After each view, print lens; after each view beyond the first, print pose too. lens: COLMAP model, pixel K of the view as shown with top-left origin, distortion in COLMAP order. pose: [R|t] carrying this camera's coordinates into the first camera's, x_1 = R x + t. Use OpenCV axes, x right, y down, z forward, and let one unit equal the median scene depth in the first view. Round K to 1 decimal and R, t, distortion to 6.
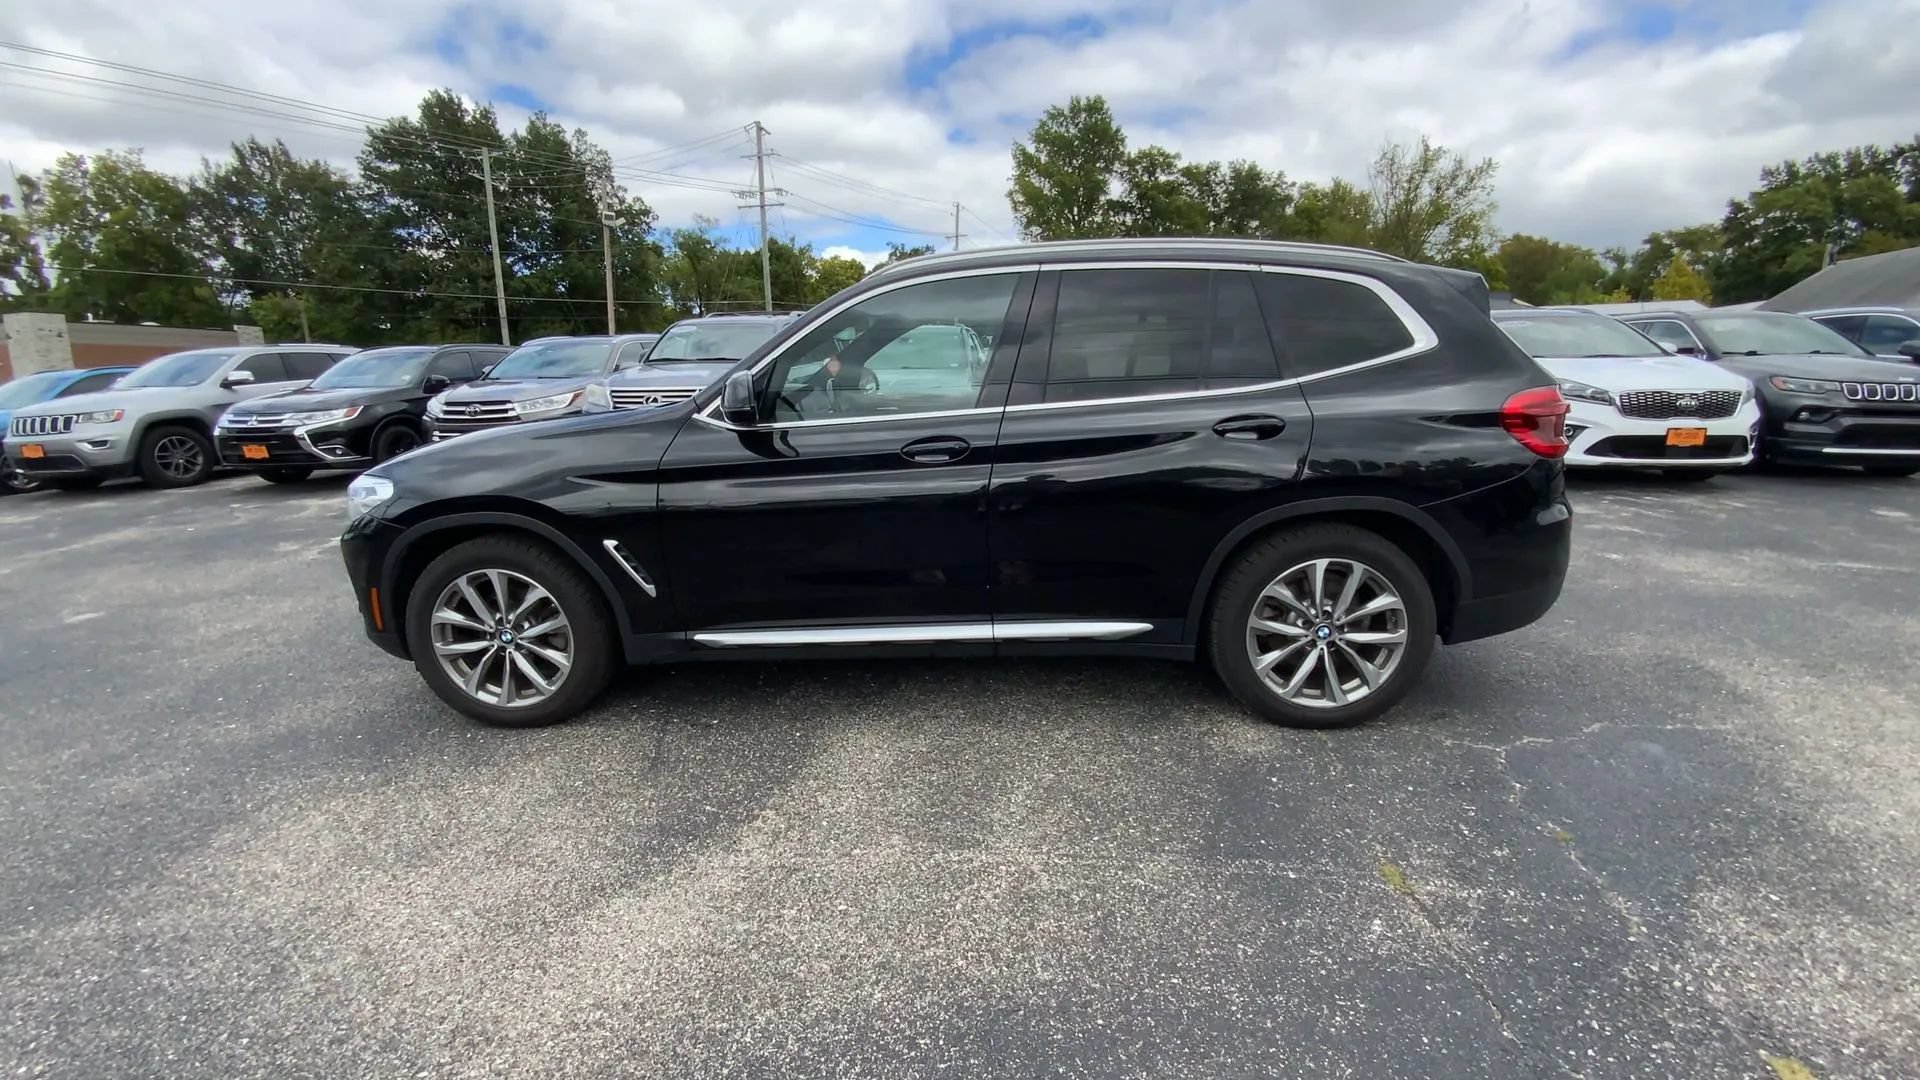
lens RADIAL K [[777.0, 0, 960.0], [0, 777.0, 540.0], [0, 0, 1]] dist [0.015301, -0.015586]
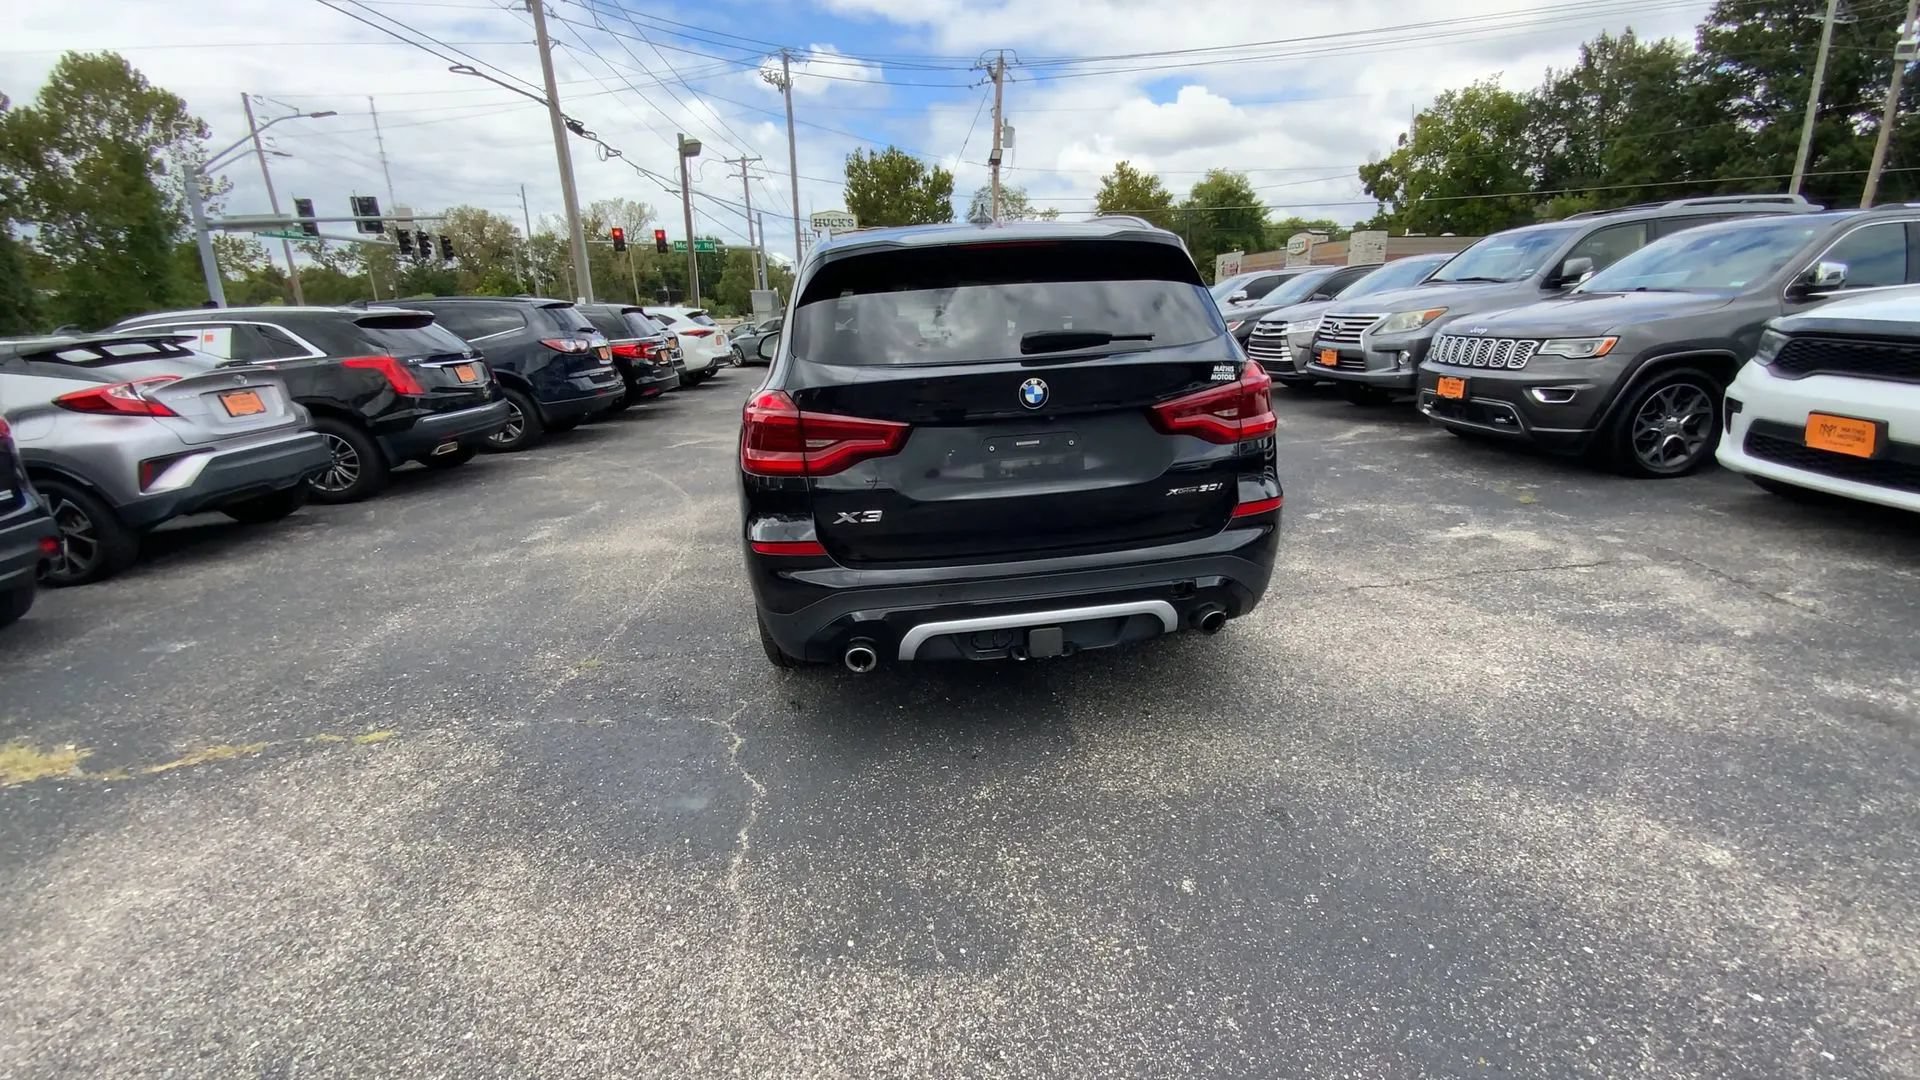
lens RADIAL K [[776.0, 0, 980.1], [0, 776.0, 541.1], [0, 0, 1]] dist [0.016542, -0.017030]
pose [[0.205736, 0.297560, -0.932272, 0.065473], [-0.177015, 0.948252, 0.263597, -0.012087], [0.962465, 0.110795, 0.247762, 0.039942]]
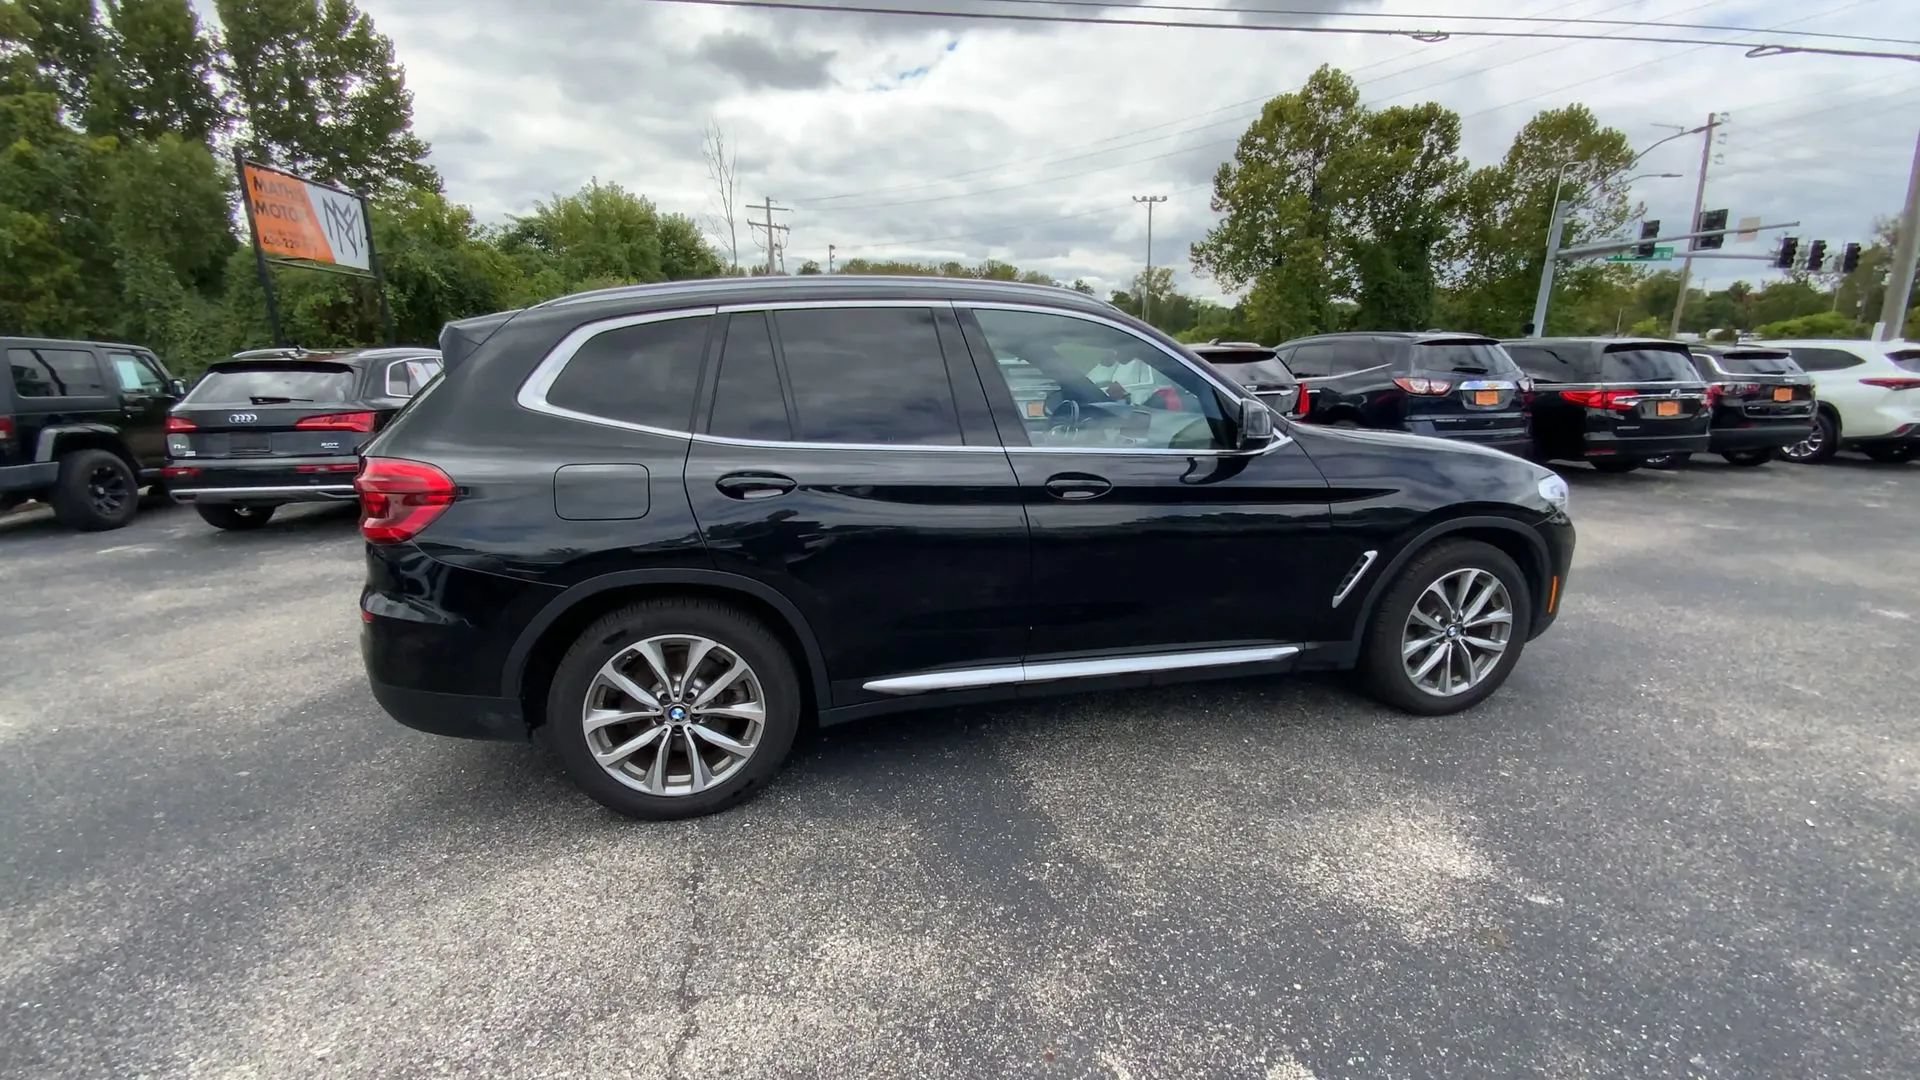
lens RADIAL K [[765.0, 0, 996.5], [0, 765.0, 558.1], [0, 0, 1]] dist [0.015122, -0.015832]
pose [[-0.947182, 0.112503, -0.300315, 0.017476], [-0.036889, 0.892010, 0.450508, -0.024756], [0.318567, 0.437791, -0.840746, 0.097705]]
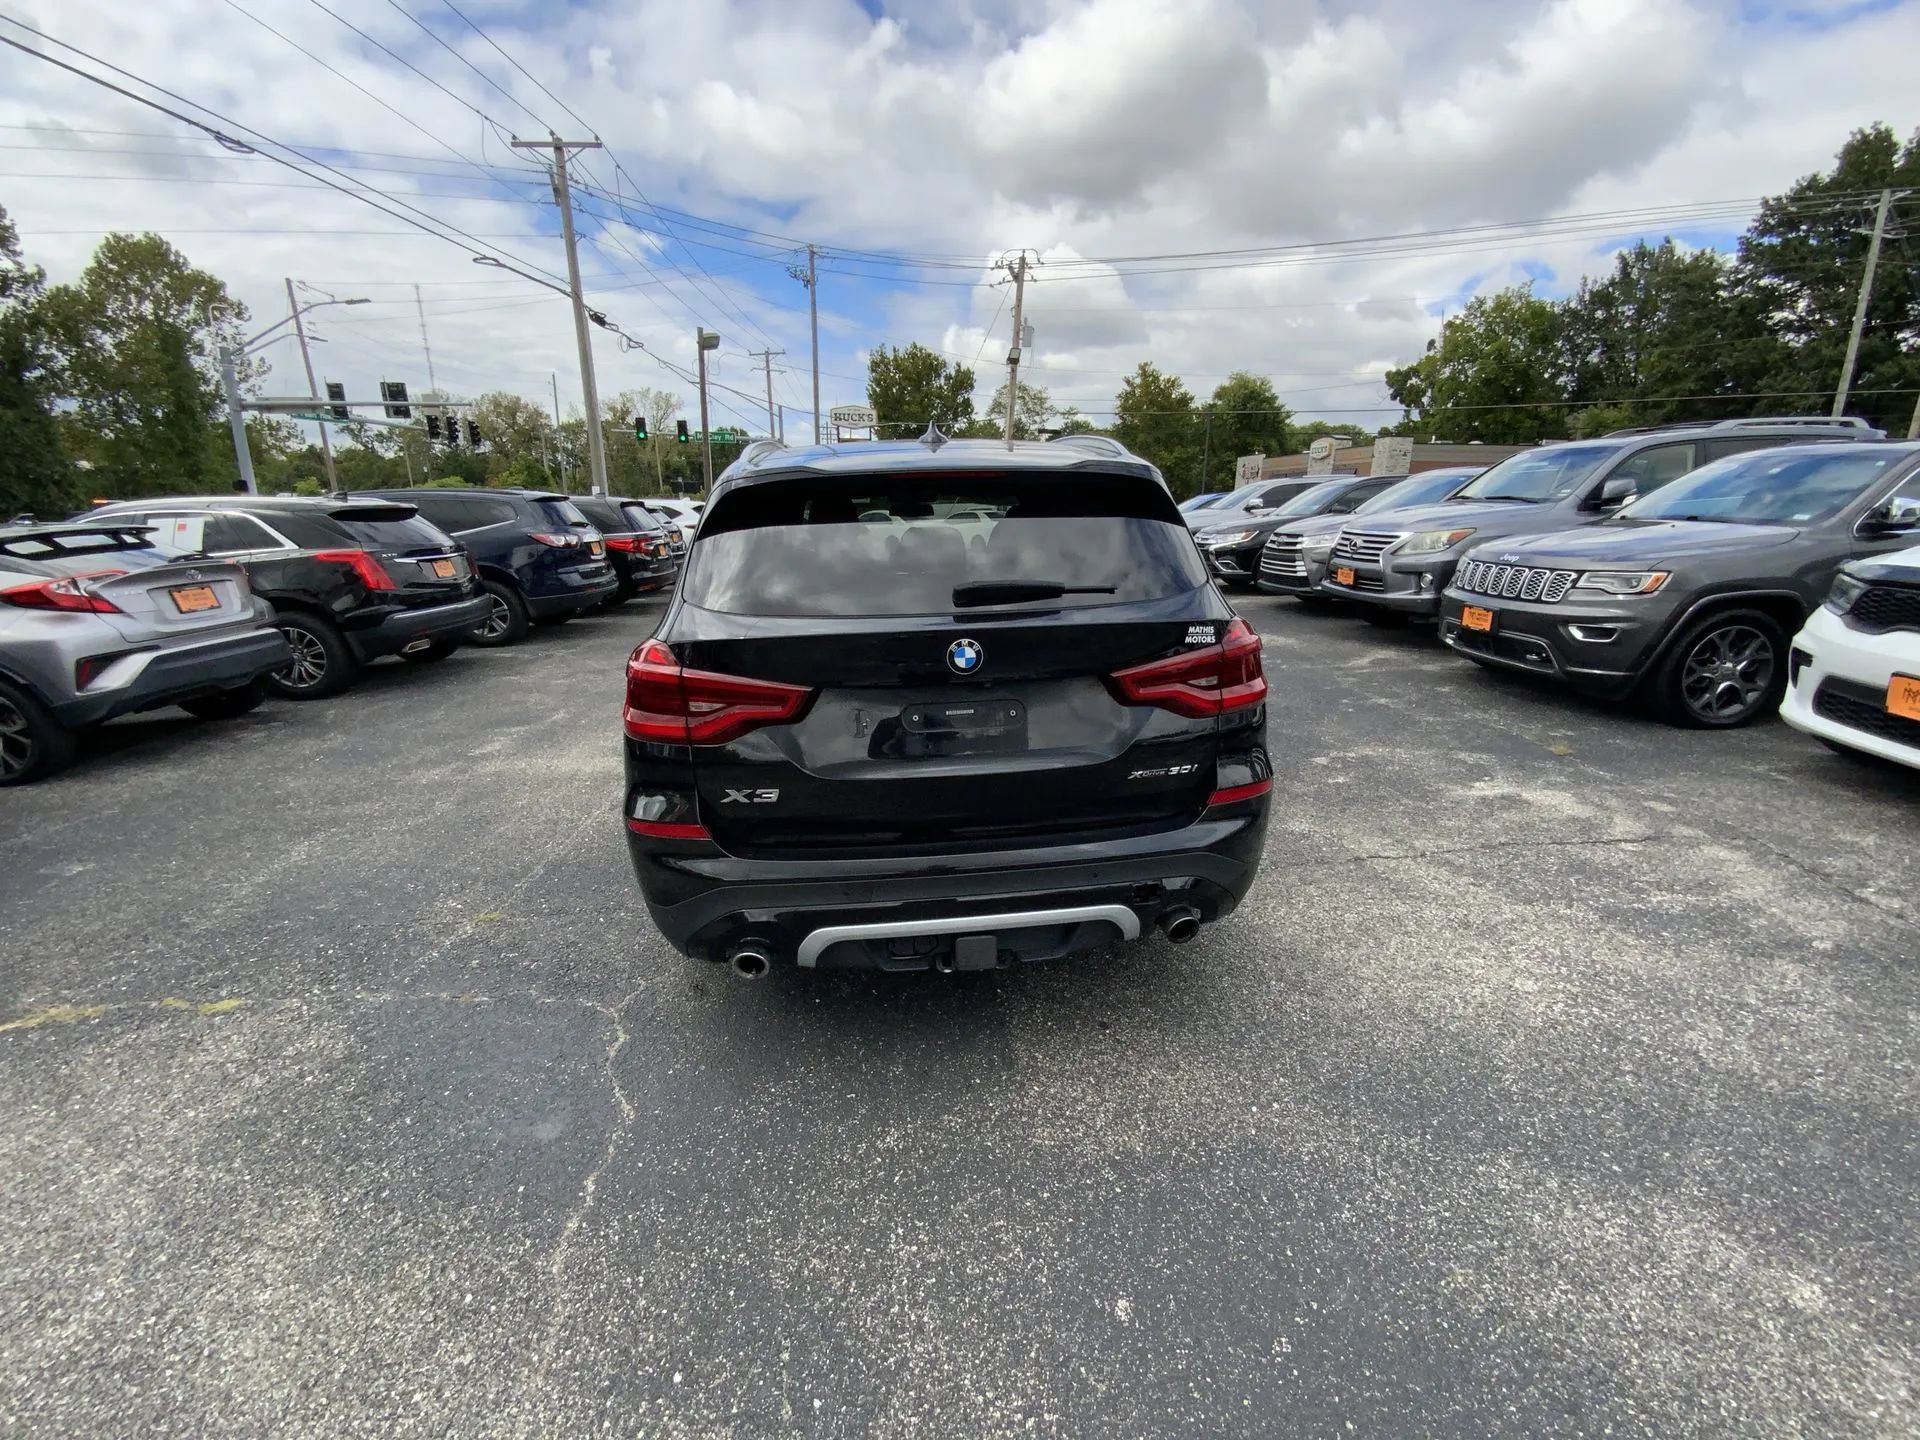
lens RADIAL K [[775.9, 0, 965.9], [0, 775.9, 719.2], [0, 0, 1]] dist [0.018967, -0.018375]
pose [[0.165402, 0.285007, -0.944147, 0.059625], [-0.201852, 0.946850, 0.250461, -0.014434], [0.965349, 0.149151, 0.214140, 0.044126]]
